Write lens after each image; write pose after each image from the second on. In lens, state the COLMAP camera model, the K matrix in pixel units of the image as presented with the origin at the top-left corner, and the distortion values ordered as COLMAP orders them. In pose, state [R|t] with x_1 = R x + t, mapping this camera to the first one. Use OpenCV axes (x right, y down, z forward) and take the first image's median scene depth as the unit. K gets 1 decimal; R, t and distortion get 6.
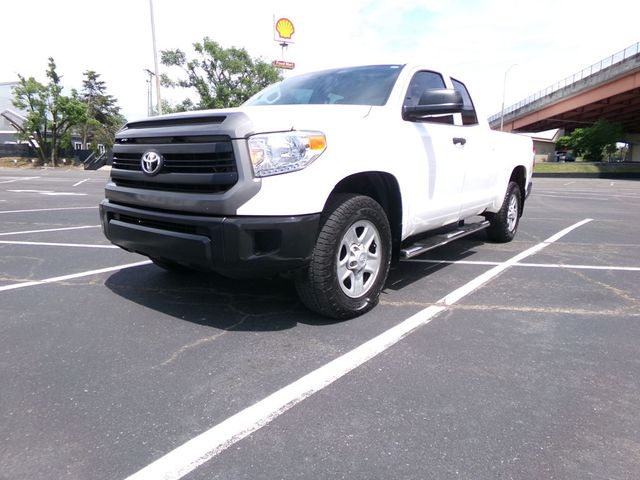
lens RADIAL K [[436.6, 0, 319.7], [0, 436.6, 236.5], [0, 0, 1]] dist [-0.001555, 0.014955]
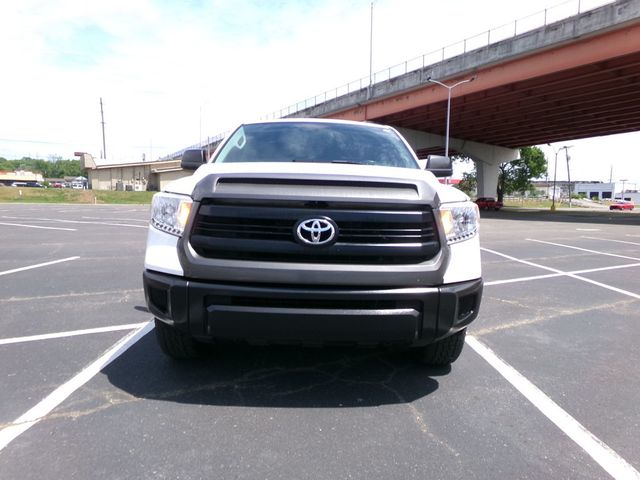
lens RADIAL K [[436.6, 0, 316.6], [0, 436.6, 241.7], [0, 0, 1]] dist [-0.001555, 0.014955]
pose [[0.785466, -0.059429, 0.616045, -0.912426], [0.090681, 0.995688, -0.019567, -0.133629], [-0.612226, 0.071233, 0.787468, 0.333158]]
